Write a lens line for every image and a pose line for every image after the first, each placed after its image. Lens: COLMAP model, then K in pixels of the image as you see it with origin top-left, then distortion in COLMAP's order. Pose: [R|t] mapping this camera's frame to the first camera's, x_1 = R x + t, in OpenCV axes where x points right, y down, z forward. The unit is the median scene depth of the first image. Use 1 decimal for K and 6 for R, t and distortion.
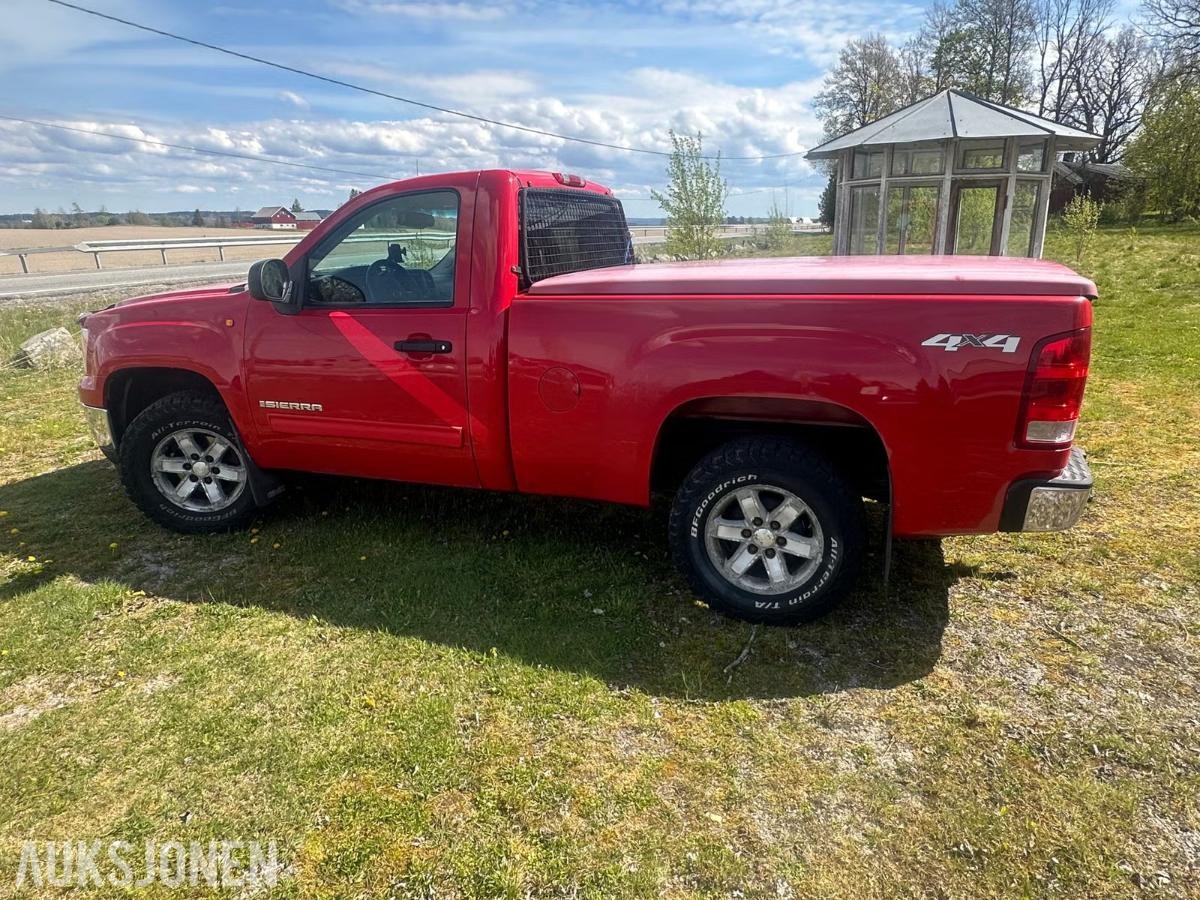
lens RADIAL K [[744.5, 0, 600.0], [0, 744.5, 450.0], [0, 0, 1]] dist [-0.004442, -0.001166]
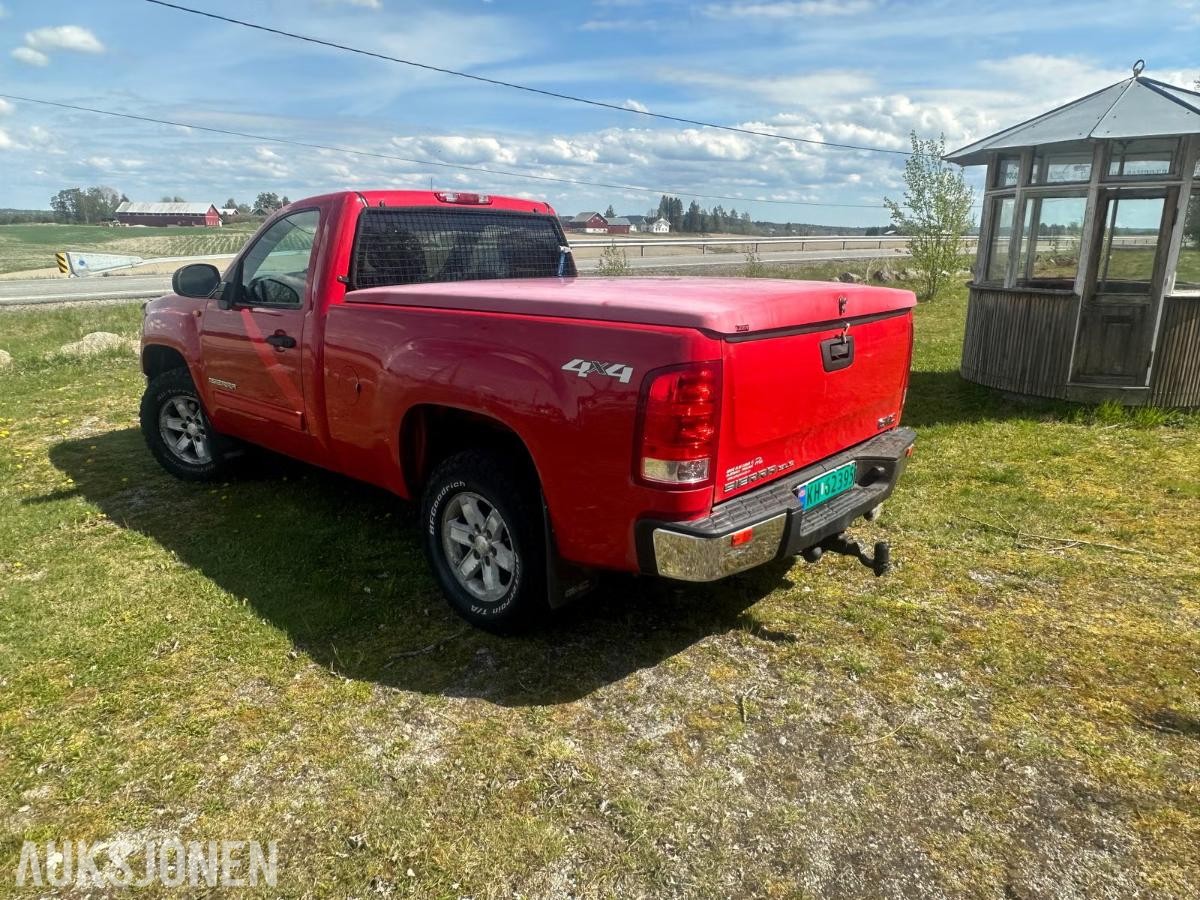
lens RADIAL K [[771.3, 0, 603.5], [0, 771.3, 447.3], [0, 0, 1]] dist [-0.003894, 0.001436]
pose [[0.924974, 0.113706, -0.362622, 0.638391], [-0.121159, 0.992631, 0.002205, -0.033750], [0.360200, 0.041895, 0.931934, 0.046650]]
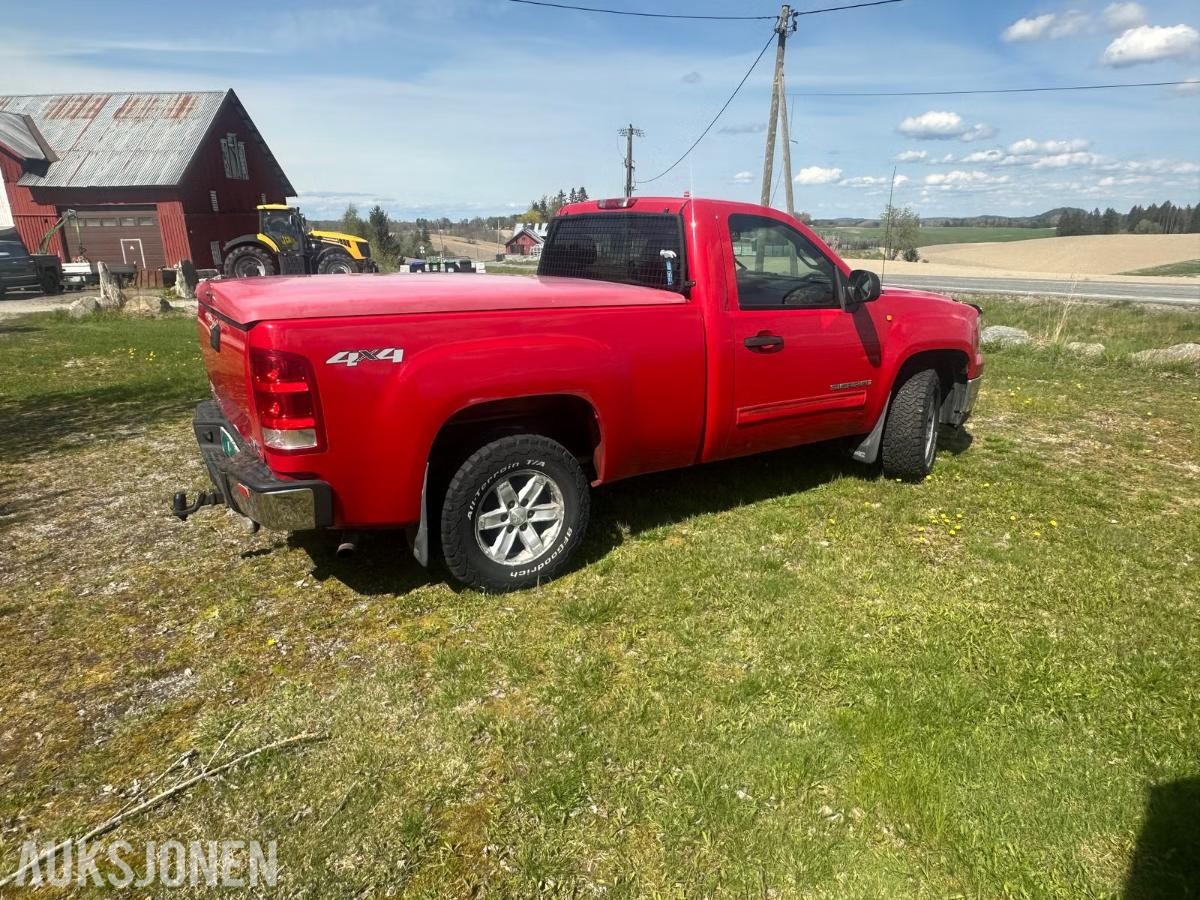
lens RADIAL K [[771.0, 0, 603.4], [0, 771.0, 455.2], [0, 0, 1]] dist [-0.006162, 0.004217]
pose [[-0.611130, 0.230086, -0.757351, 1.051769], [-0.218092, 0.870835, 0.440547, -0.591892], [0.760892, 0.434404, -0.482013, 1.880353]]
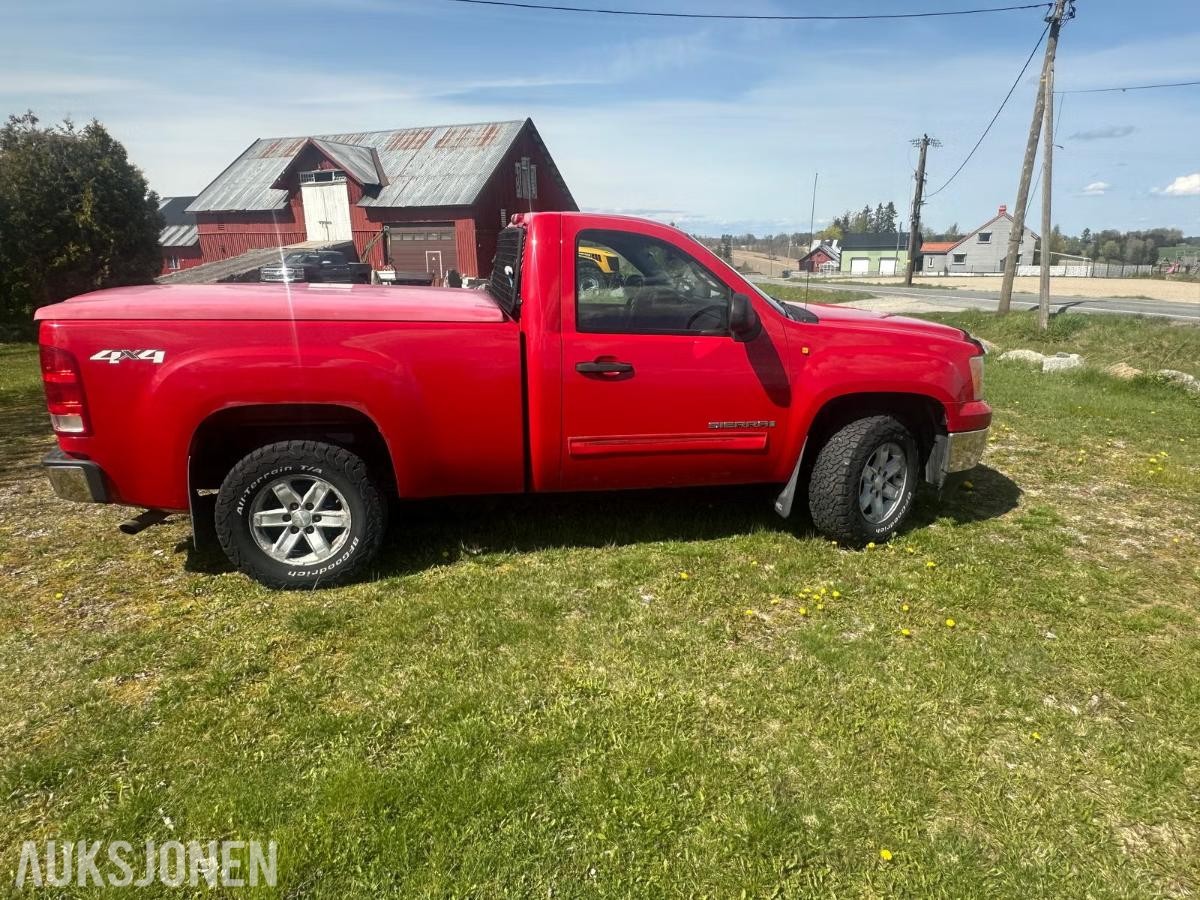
lens RADIAL K [[771.0, 0, 603.4], [0, 771.0, 455.2], [0, 0, 1]] dist [-0.006162, 0.004217]
pose [[-0.859387, 0.136719, -0.492708, 0.514241], [-0.144204, 0.859673, 0.490069, -0.702807], [0.490570, 0.492209, -0.719077, 2.264503]]
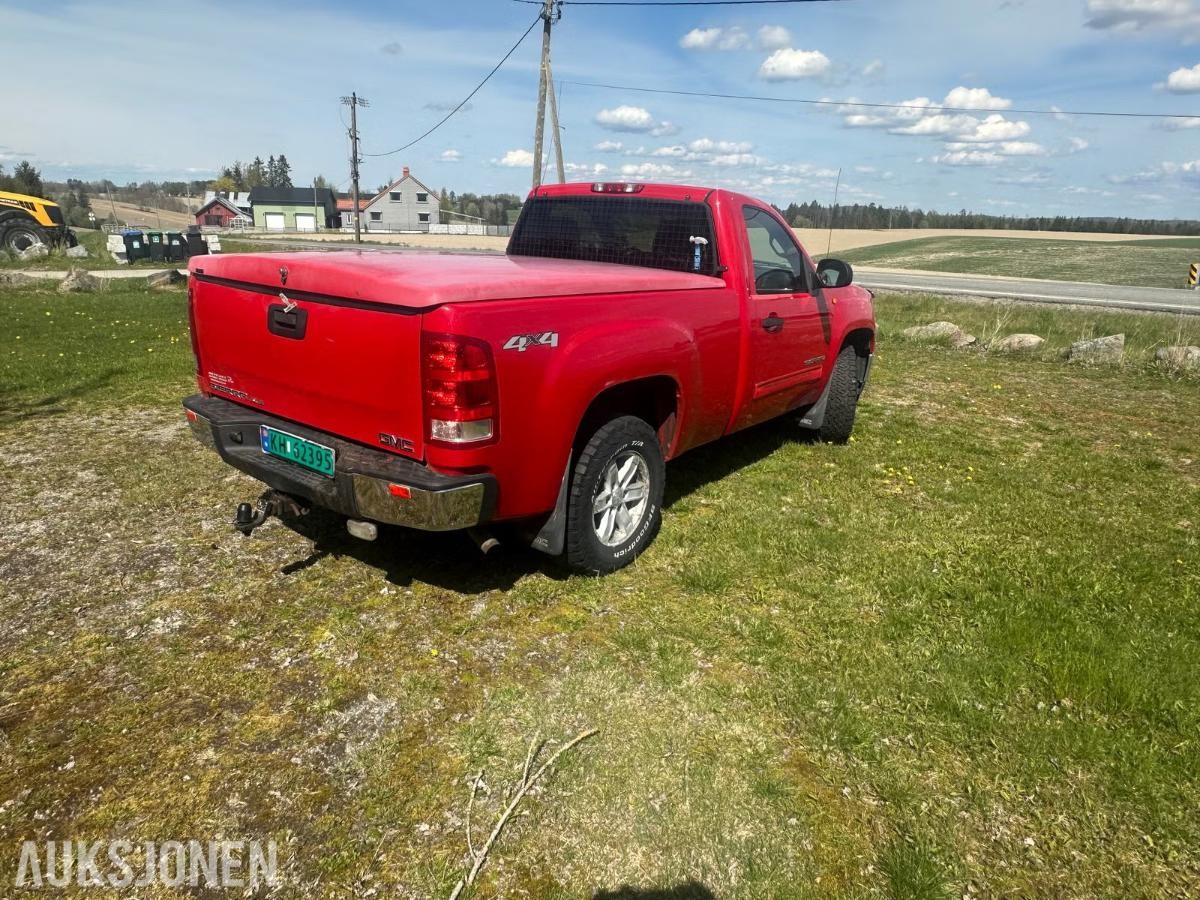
lens RADIAL K [[771.3, 0, 603.5], [0, 771.3, 447.3], [0, 0, 1]] dist [-0.003894, 0.001436]
pose [[-0.296829, 0.270580, -0.915794, 1.303010], [-0.307170, 0.880993, 0.359858, -0.471133], [0.904179, 0.388121, -0.178390, 1.475042]]
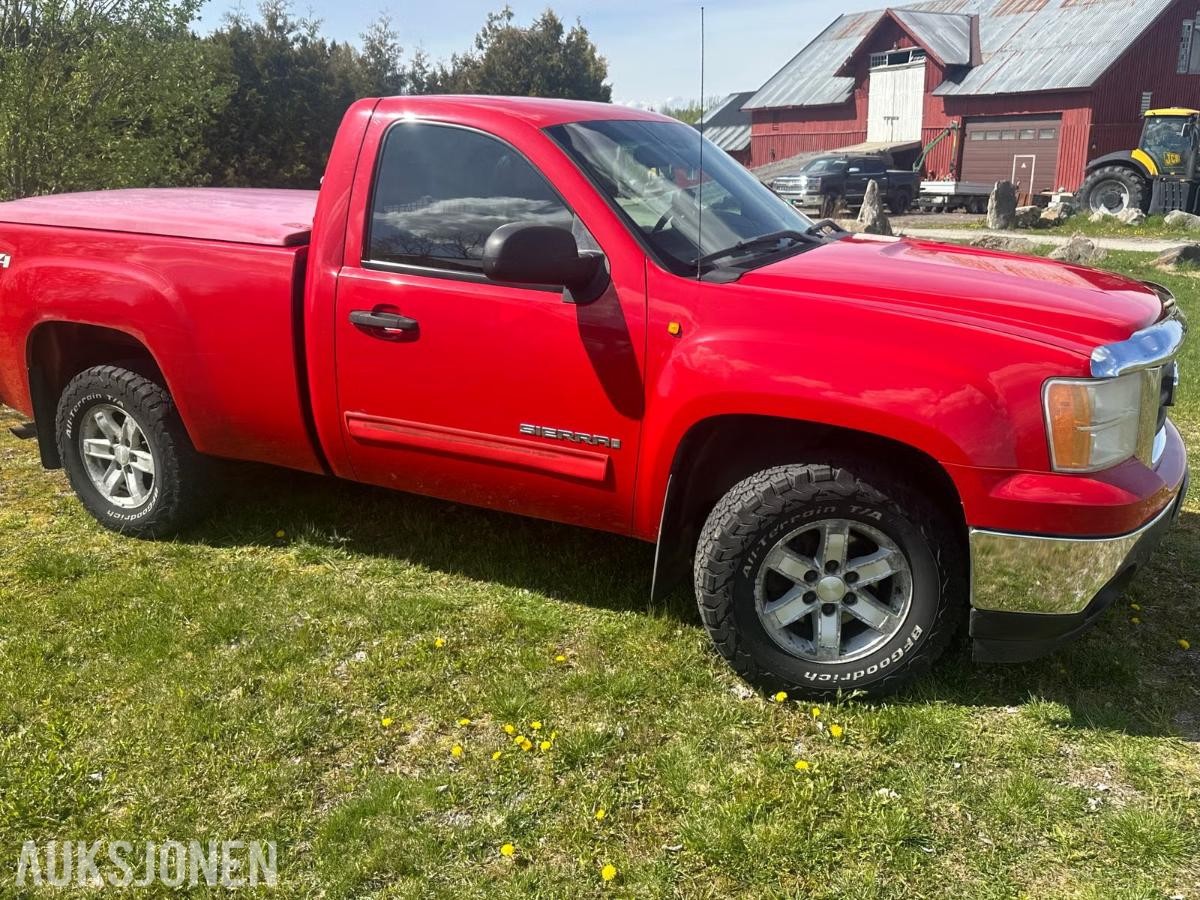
lens RADIAL K [[986.5, 0, 606.4], [0, 986.5, 440.8], [0, 0, 1]] dist [0.072264, -0.107050]
pose [[-0.991788, -0.030476, 0.124208, -0.388140], [0.041944, 0.839966, 0.541015, -0.697795], [-0.120818, 0.541782, -0.831790, 2.275324]]
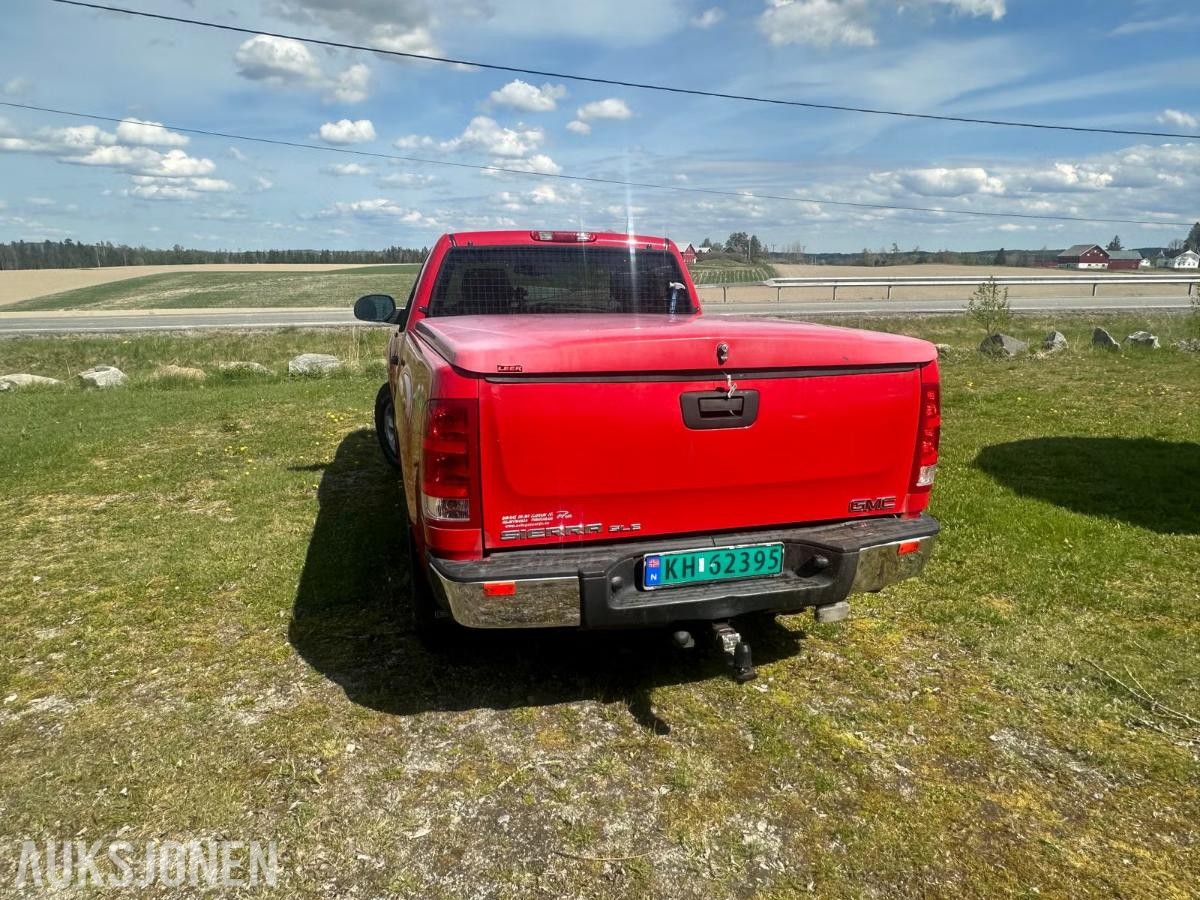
lens RADIAL K [[771.0, 0, 603.4], [0, 771.0, 455.2], [0, 0, 1]] dist [-0.006162, 0.004217]
pose [[0.577301, 0.202521, -0.791017, 1.073715], [-0.241961, 0.967673, 0.071161, -0.149547], [0.779858, 0.150314, 0.607641, 0.411396]]
